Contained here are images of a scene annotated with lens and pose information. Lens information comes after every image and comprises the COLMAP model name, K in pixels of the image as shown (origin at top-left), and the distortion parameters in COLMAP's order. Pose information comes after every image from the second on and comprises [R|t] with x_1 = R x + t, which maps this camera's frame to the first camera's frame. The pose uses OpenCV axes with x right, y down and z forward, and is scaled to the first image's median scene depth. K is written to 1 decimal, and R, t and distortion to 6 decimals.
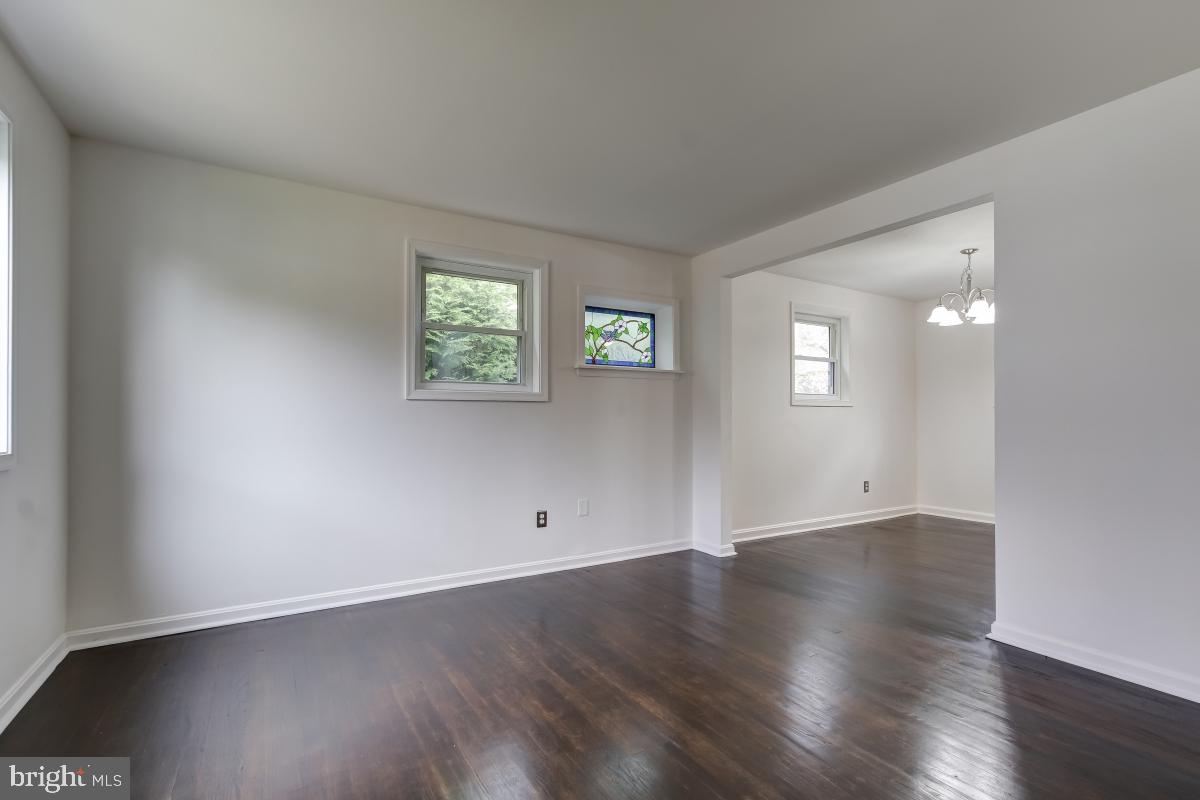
lens RADIAL K [[551.2, 0, 598.6], [0, 551.2, 412.5], [0, 0, 1]] dist [-0.001546, 0.000287]
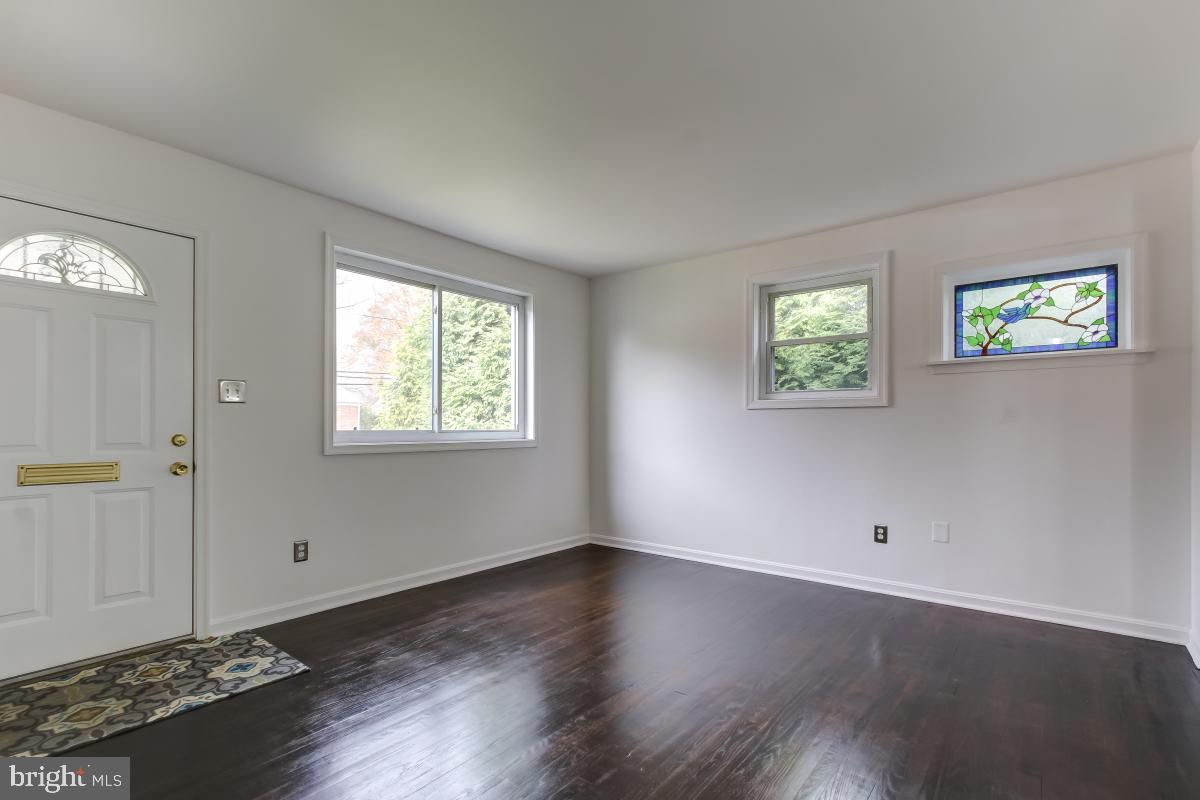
lens RADIAL K [[569.6, 0, 600.1], [0, 569.6, 419.7], [0, 0, 1]] dist [-0.000199, 0.000079]
pose [[0.332139, -0.005694, -0.943213, 0.549366], [0.012556, 0.999920, -0.001615, -0.002196], [0.943147, -0.011307, 0.332184, 0.208039]]
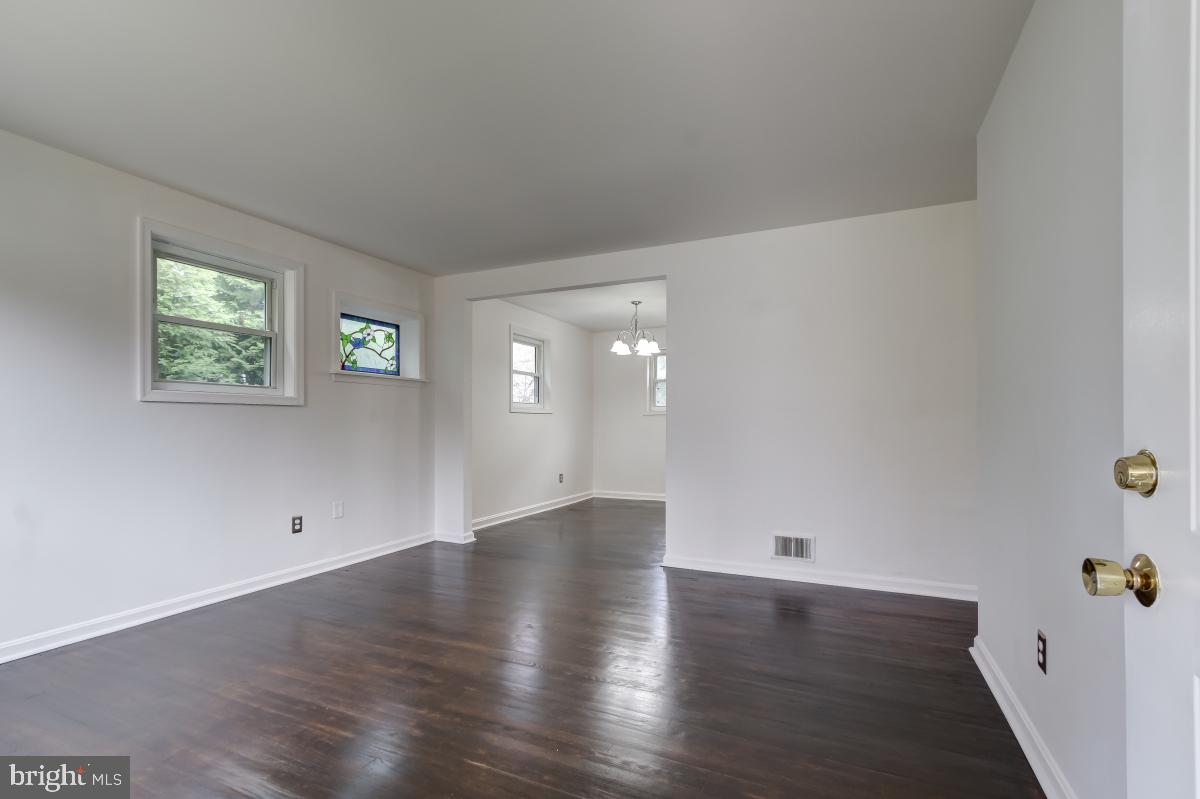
lens RADIAL K [[547.4, 0, 602.0], [0, 547.4, 423.9], [0, 0, 1]] dist [0.001059, 0.000386]
pose [[0.830723, -0.000746, 0.556685, -0.167728], [-0.005719, 0.999935, 0.009874, -0.000280], [-0.556656, -0.011386, 0.830665, -0.102472]]
